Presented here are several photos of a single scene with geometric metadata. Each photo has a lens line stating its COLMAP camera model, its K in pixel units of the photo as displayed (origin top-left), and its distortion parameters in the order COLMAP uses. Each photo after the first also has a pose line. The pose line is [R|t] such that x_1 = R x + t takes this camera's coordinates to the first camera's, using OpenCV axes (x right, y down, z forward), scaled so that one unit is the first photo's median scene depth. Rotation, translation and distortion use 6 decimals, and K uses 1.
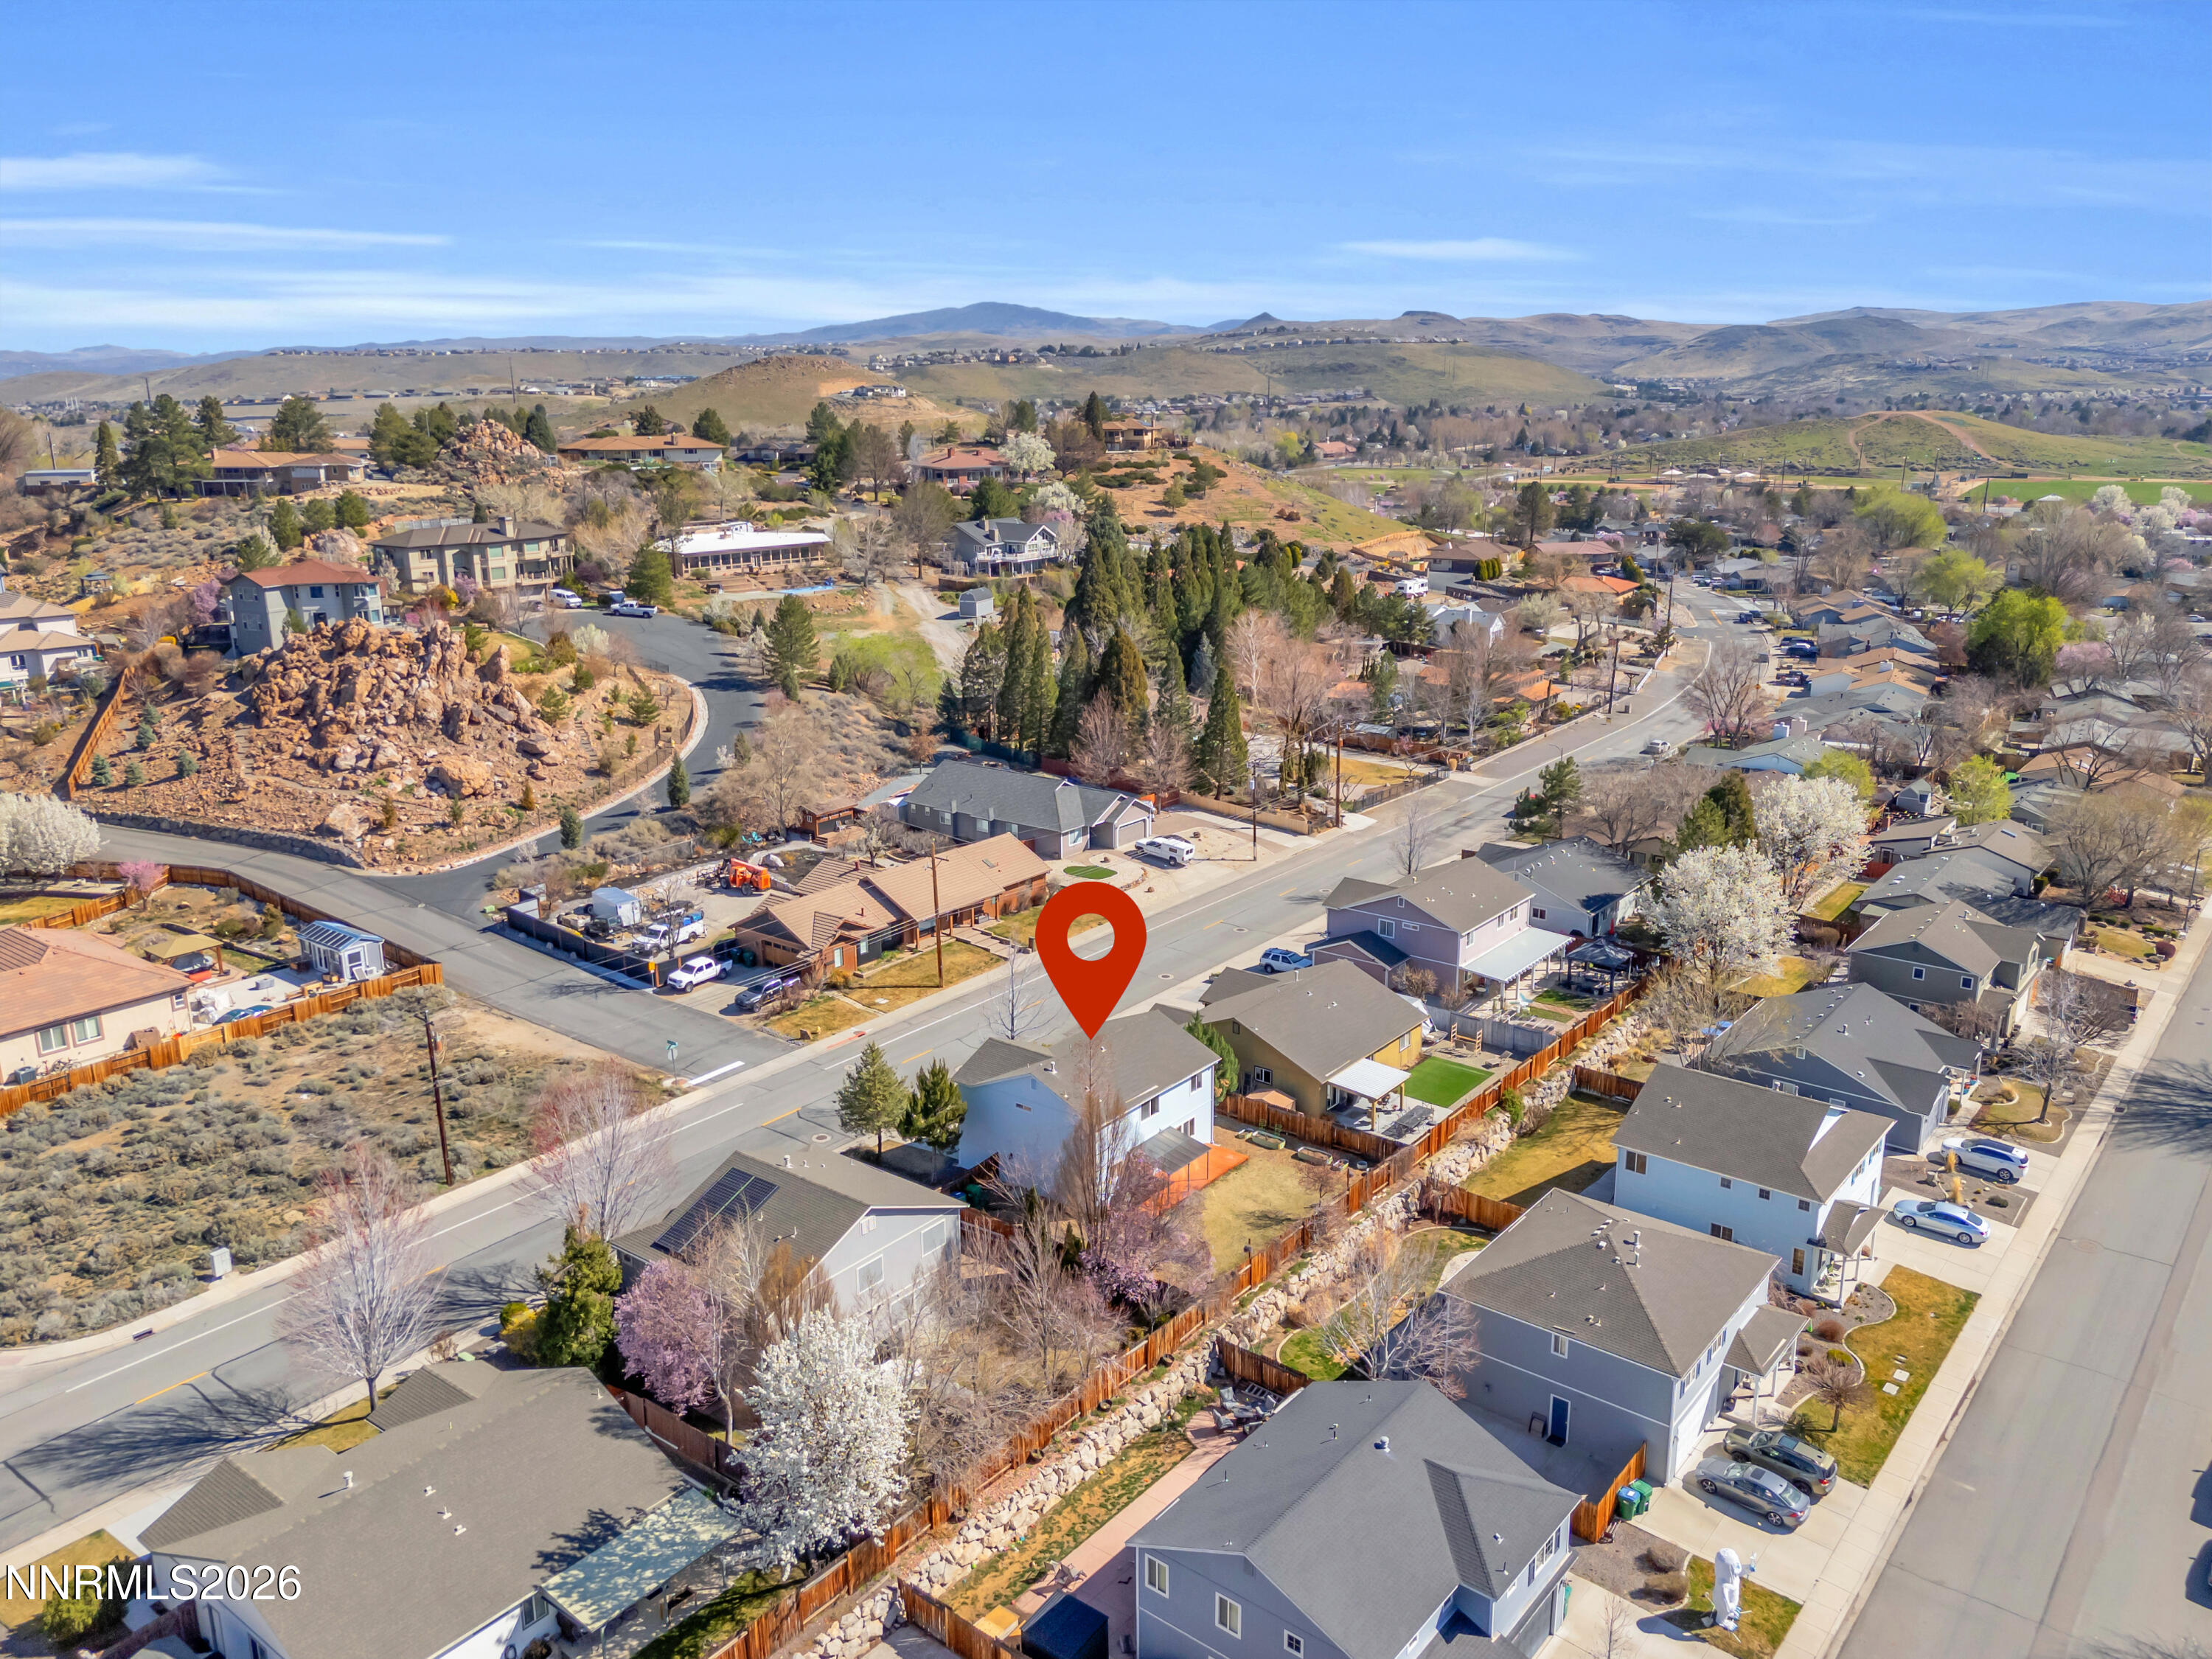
lens RADIAL K [[1638.6, 0, 1096.9], [0, 1638.6, 826.4], [0, 0, 1]] dist [0.076505, -0.075722]
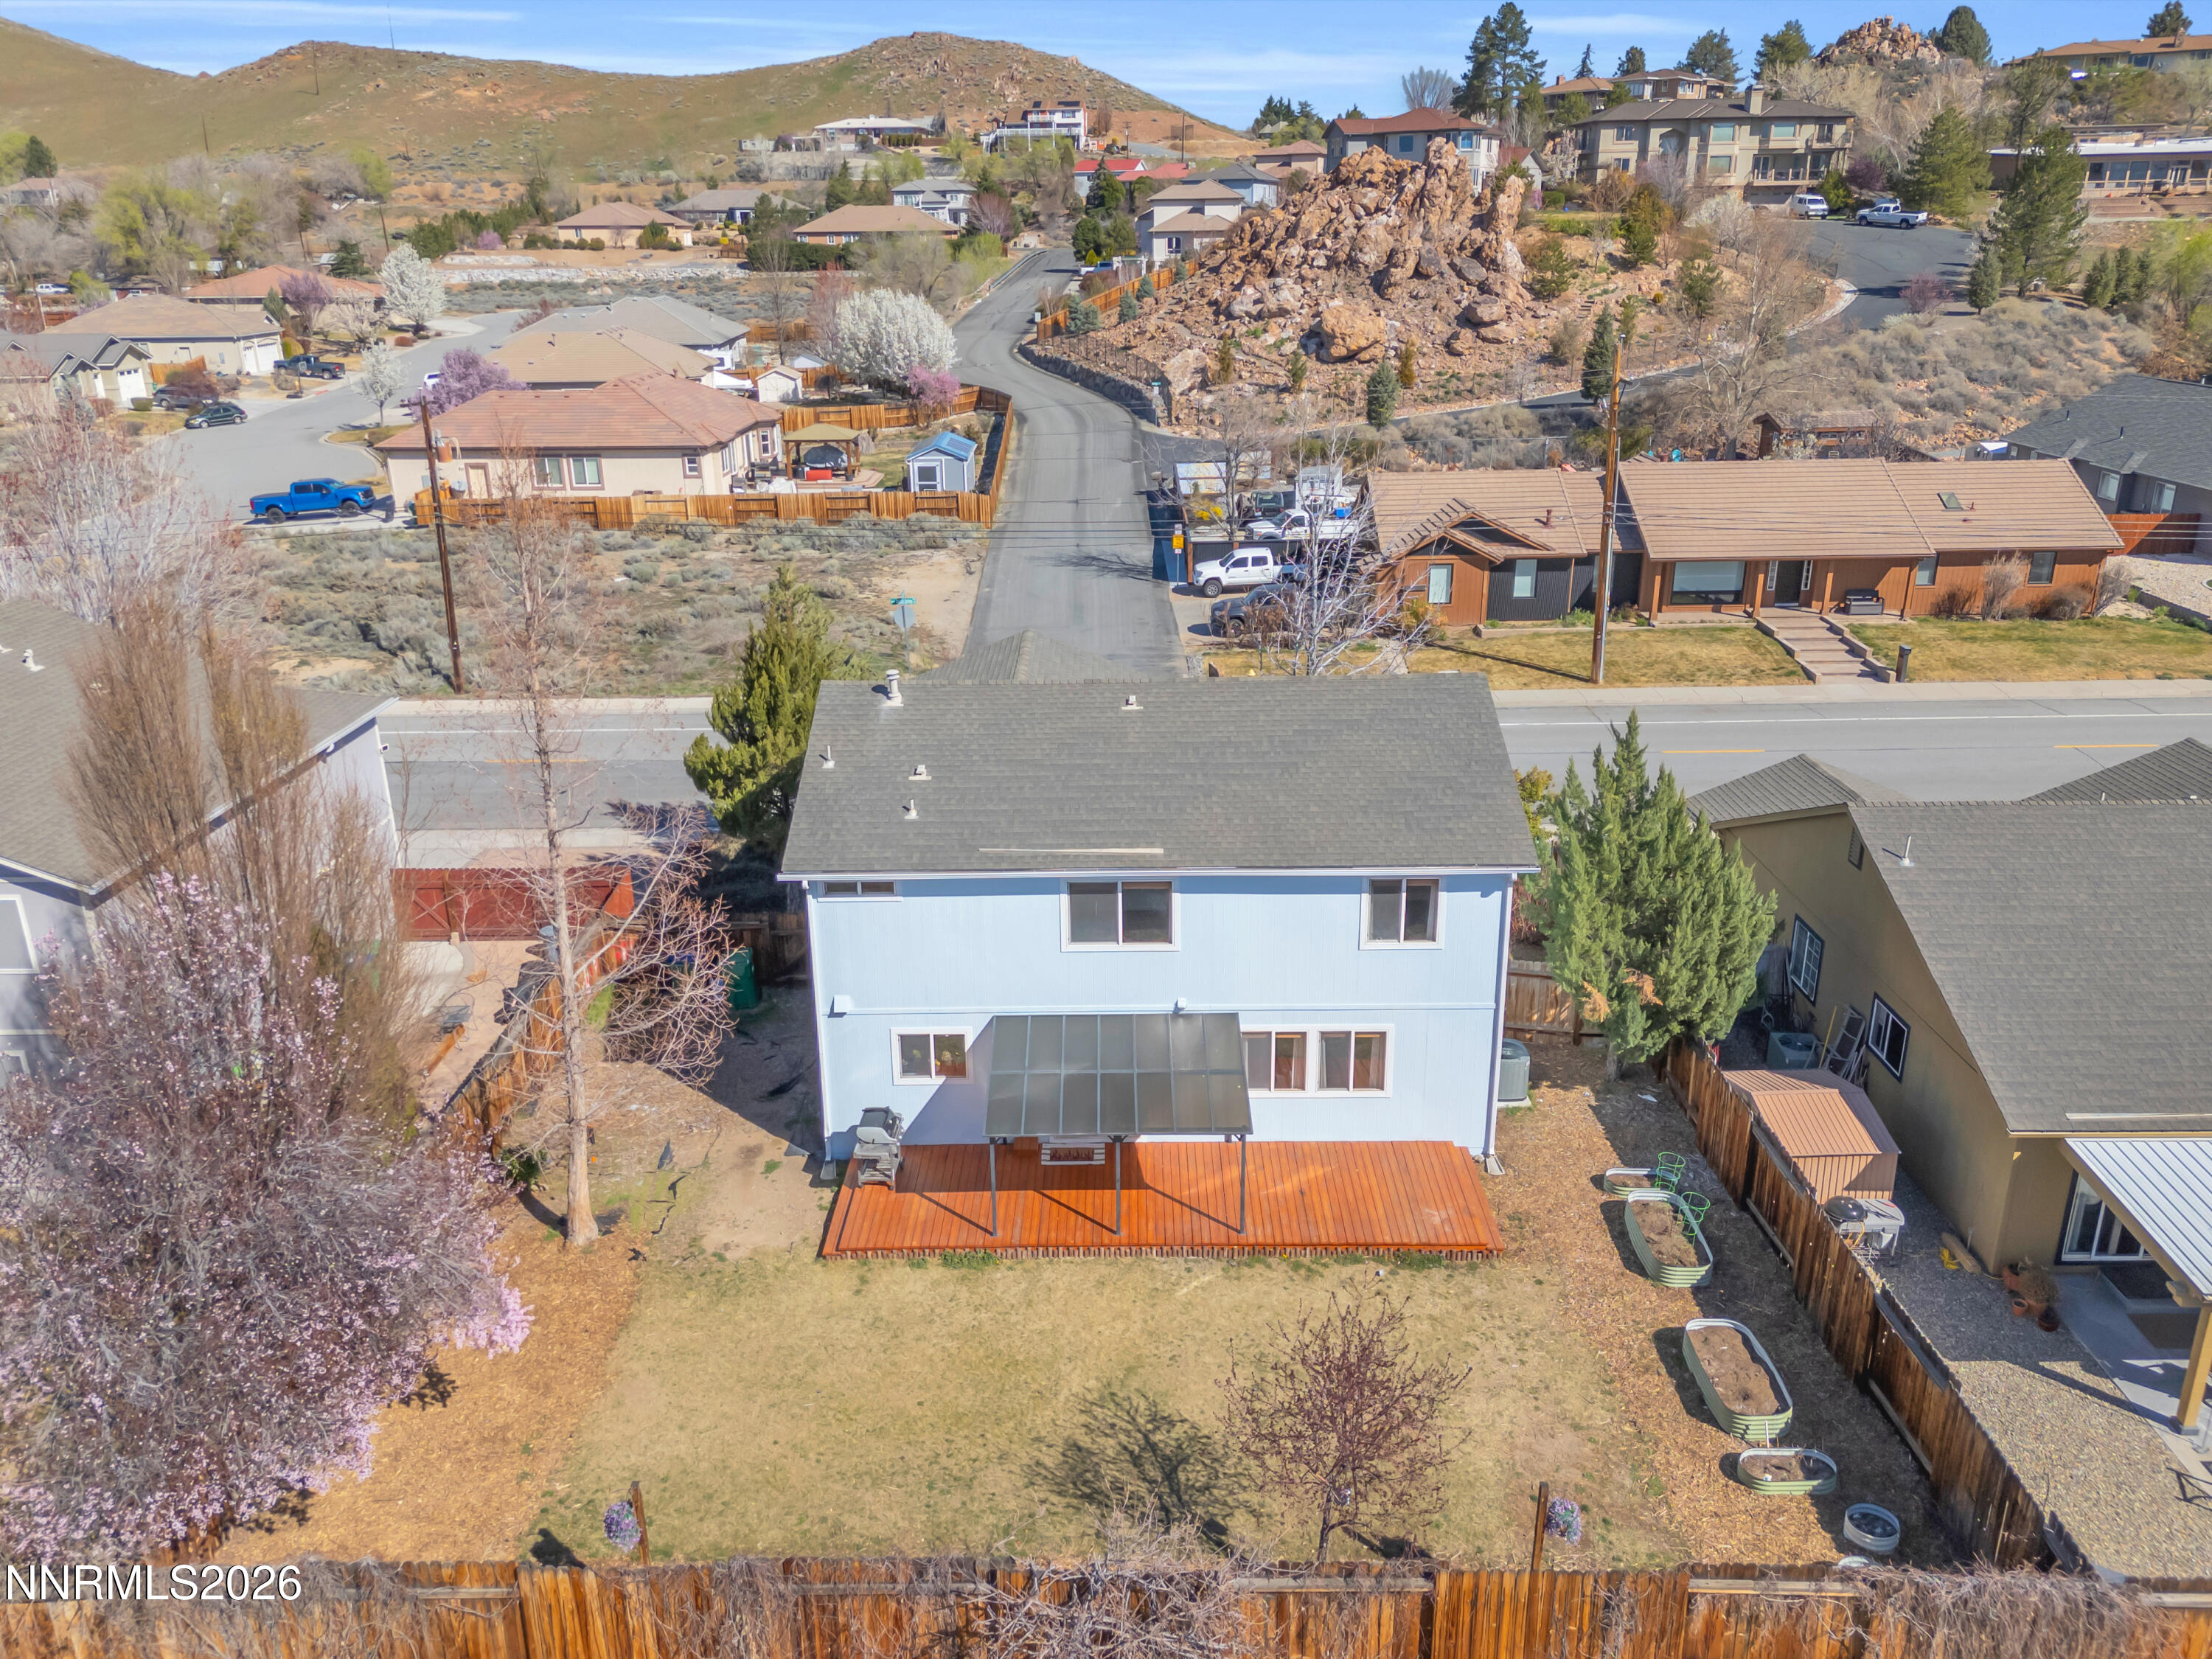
lens RADIAL K [[1648.7, 0, 1108.5], [0, 1648.7, 824.1], [0, 0, 1]] dist [0.079998, -0.068812]
pose [[0.614108, 0.269168, -0.741903, 0.131990], [-0.198366, 0.962509, 0.185008, 0.057809], [0.763886, 0.033553, 0.644478, 0.450204]]
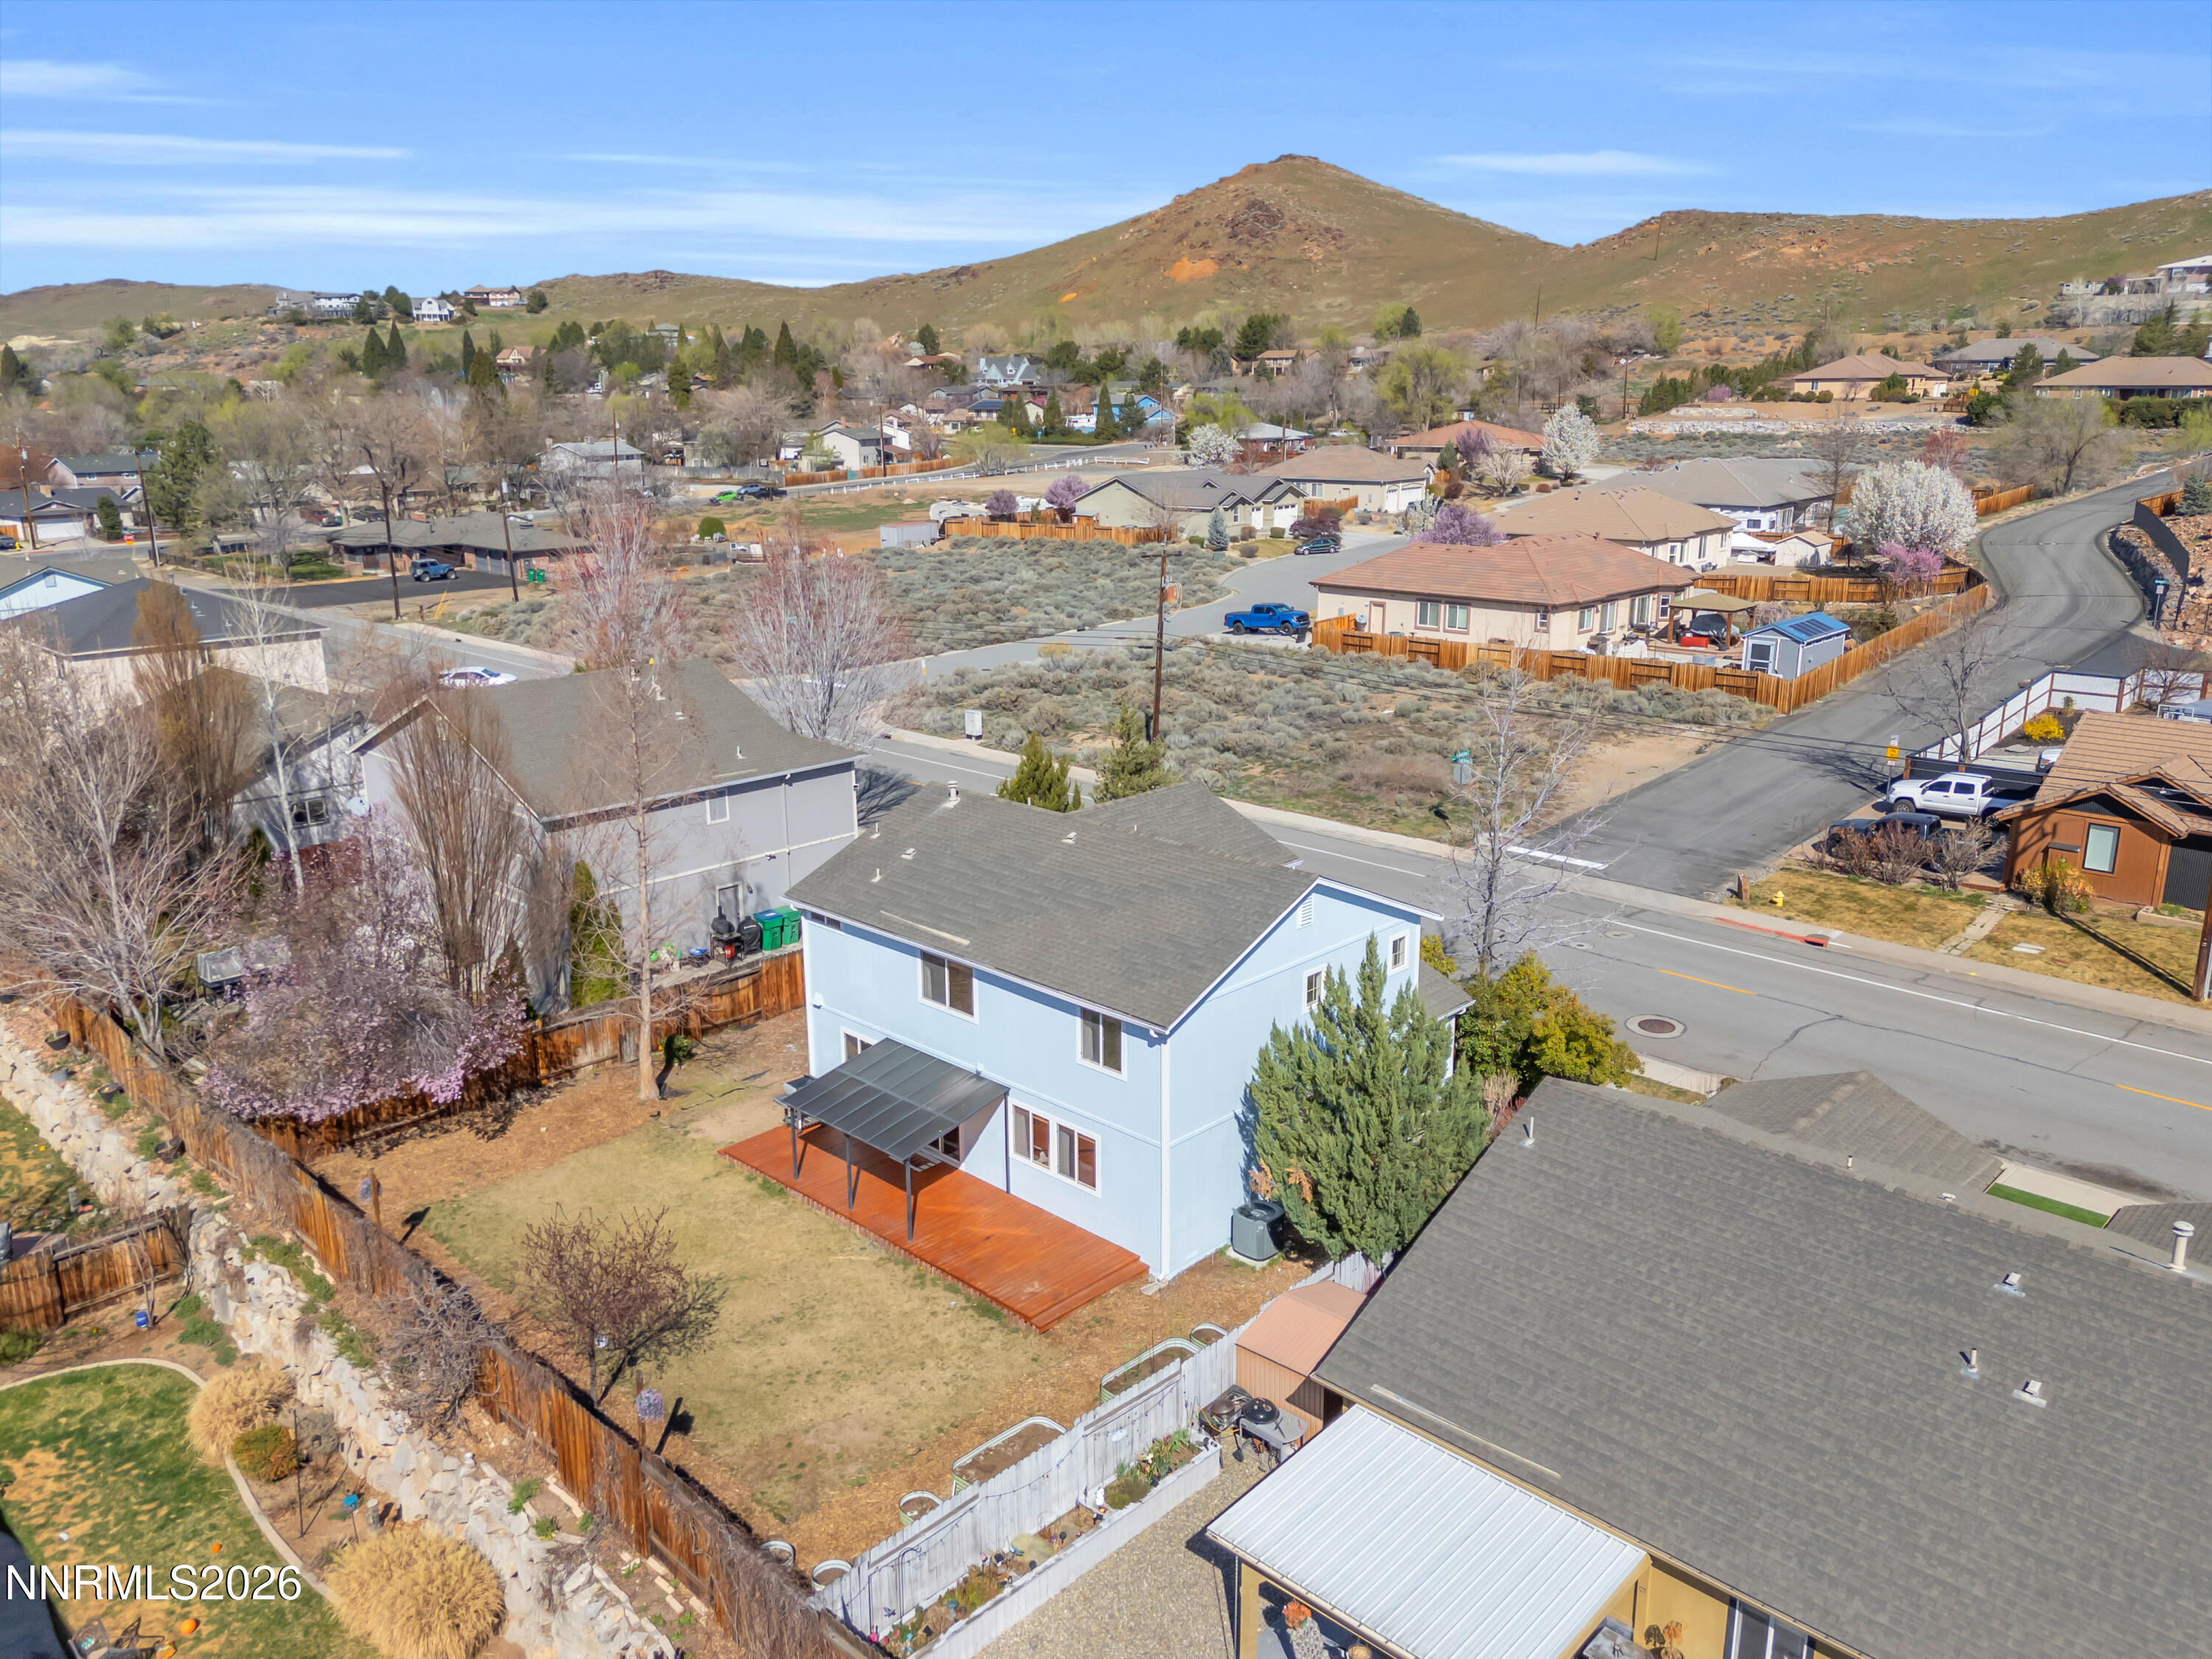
lens RADIAL K [[1638.6, 0, 1096.9], [0, 1638.6, 826.4], [0, 0, 1]] dist [0.076505, -0.075722]
pose [[-0.094217, 0.270715, -0.958038, 0.208731], [-0.252174, 0.924445, 0.286023, 0.012824], [0.963084, 0.268540, -0.018832, 0.569330]]
